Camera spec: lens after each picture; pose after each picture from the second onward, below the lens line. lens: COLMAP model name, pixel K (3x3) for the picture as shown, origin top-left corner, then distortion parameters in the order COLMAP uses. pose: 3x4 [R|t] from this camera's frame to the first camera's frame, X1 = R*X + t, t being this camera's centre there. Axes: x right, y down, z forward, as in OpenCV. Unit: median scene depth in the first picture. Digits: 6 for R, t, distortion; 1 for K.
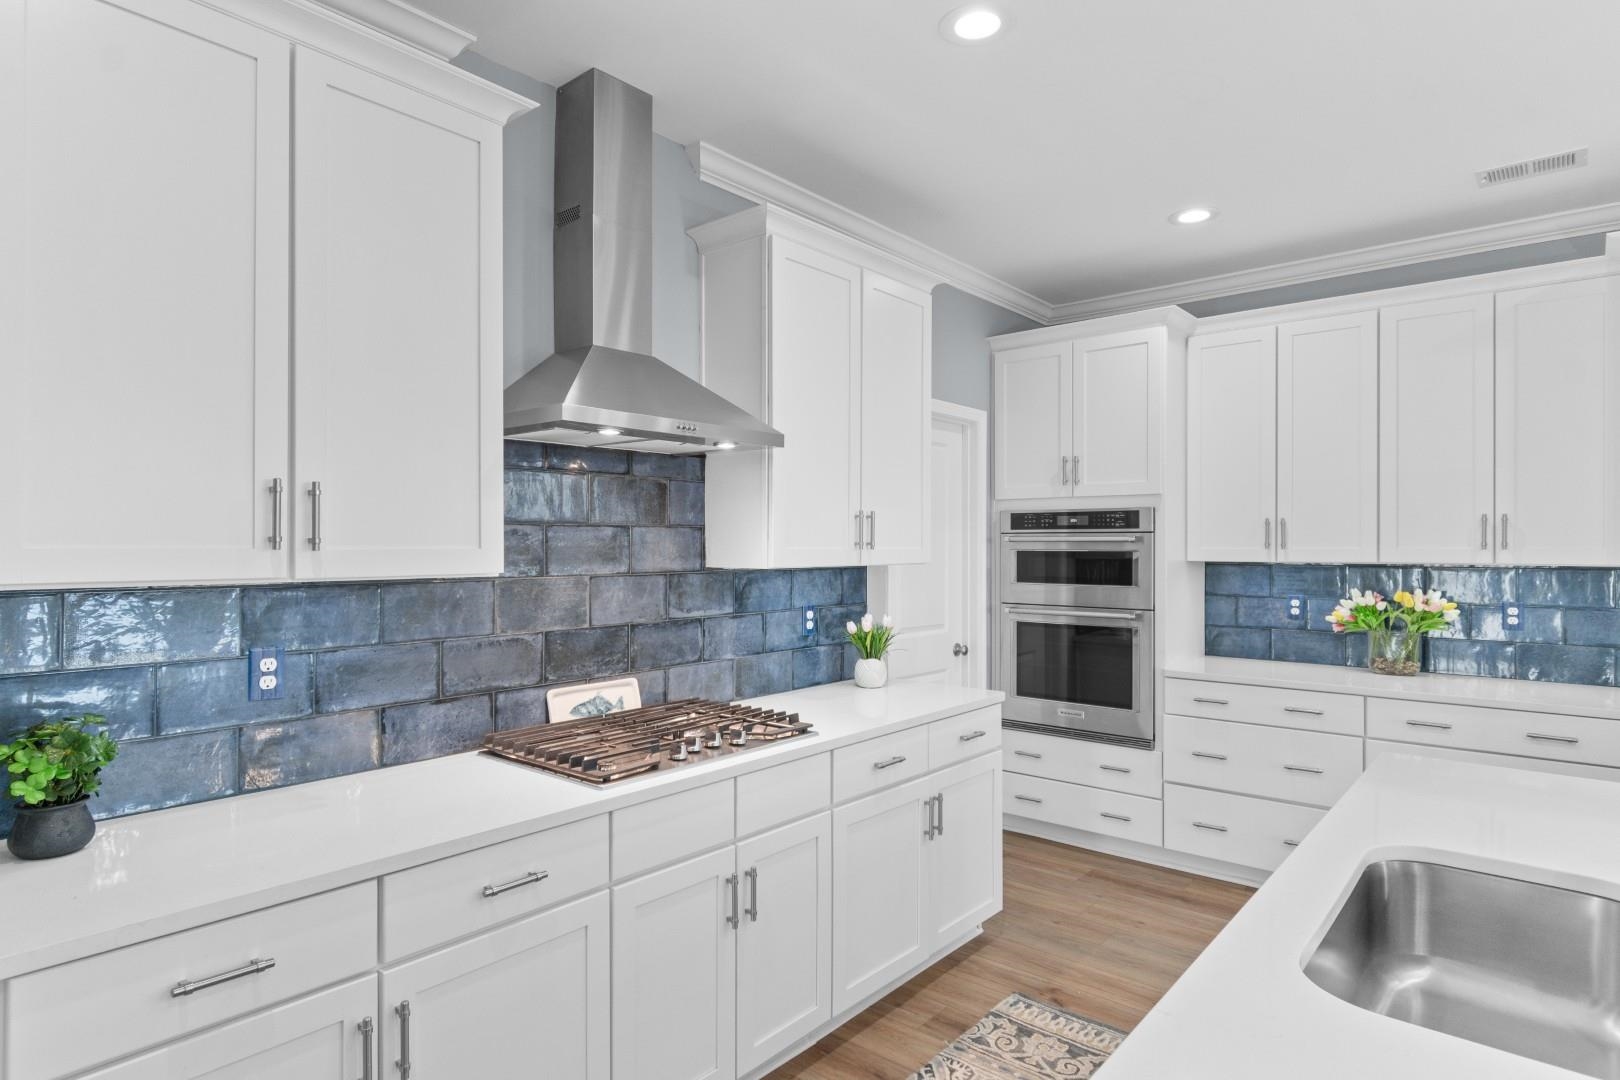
lens RADIAL K [[886.2, 0, 810.0], [0, 886.2, 540.0], [0, 0, 1]] dist [0.001608, -0.001473]
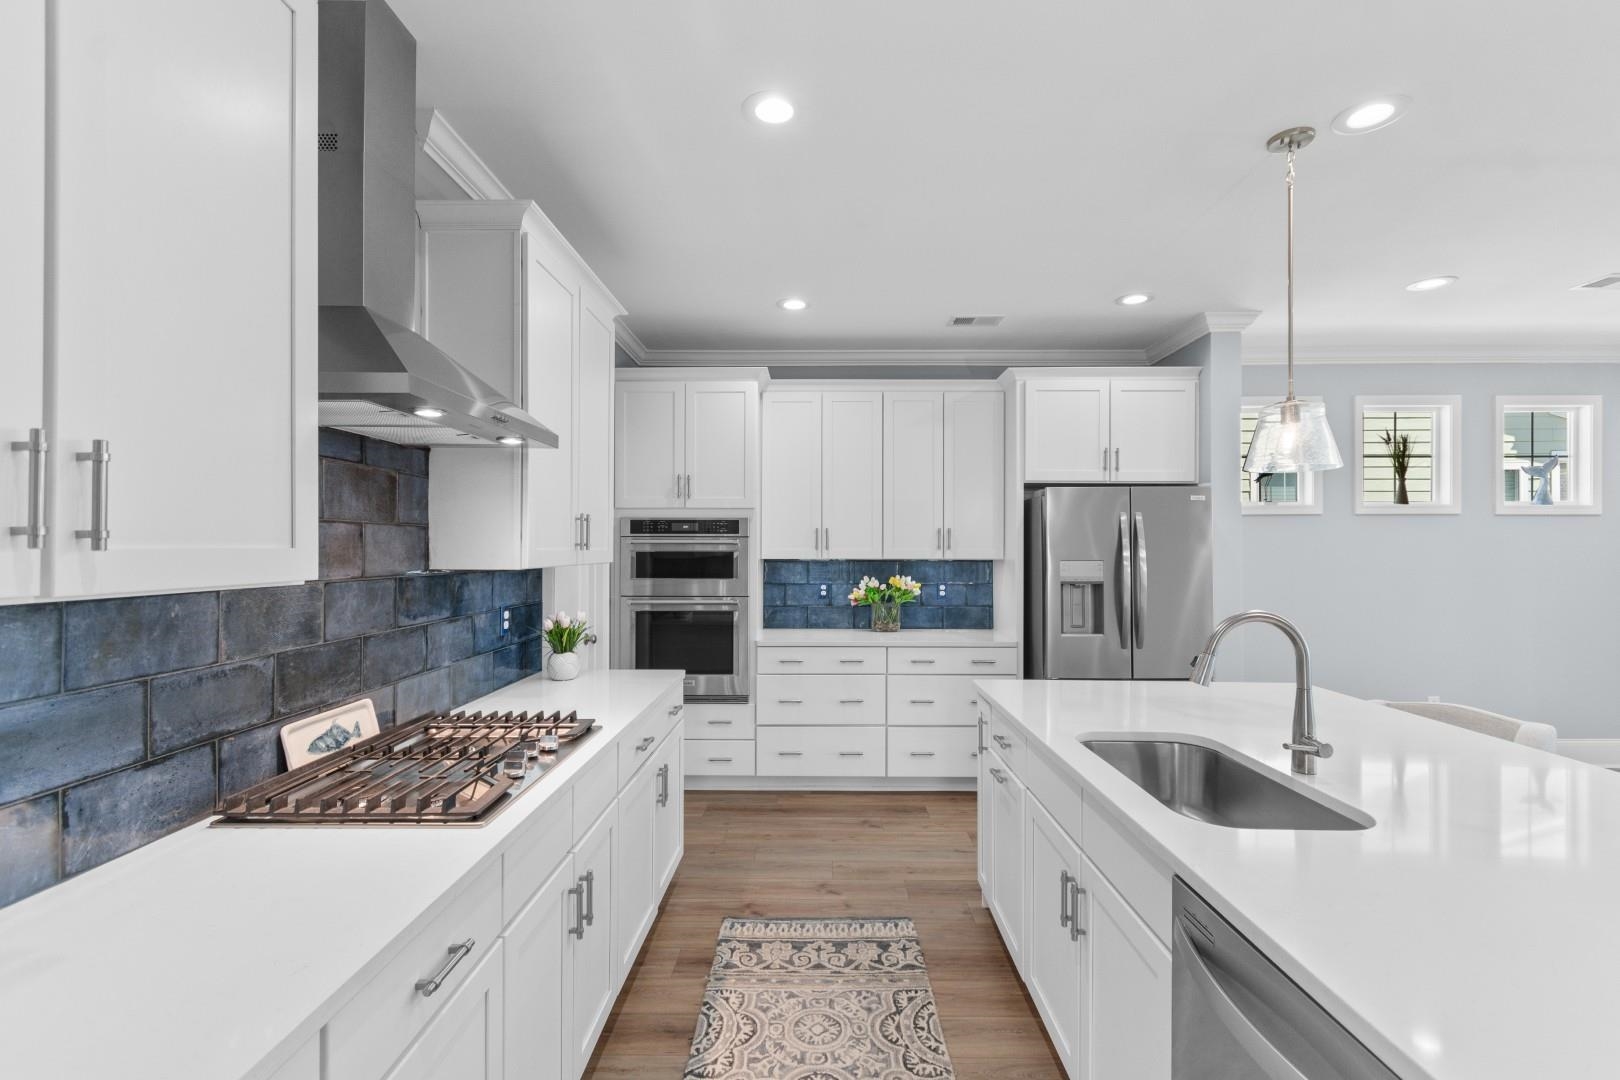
lens RADIAL K [[714.0, 0, 810.0], [0, 714.0, 540.0], [0, 0, 1]] dist [0.000093, -0.000026]
pose [[0.767961, 0.007479, 0.640454, -0.302695], [-0.003892, 0.999968, -0.007009, 0.003804], [-0.640485, 0.002890, 0.767965, 0.178569]]
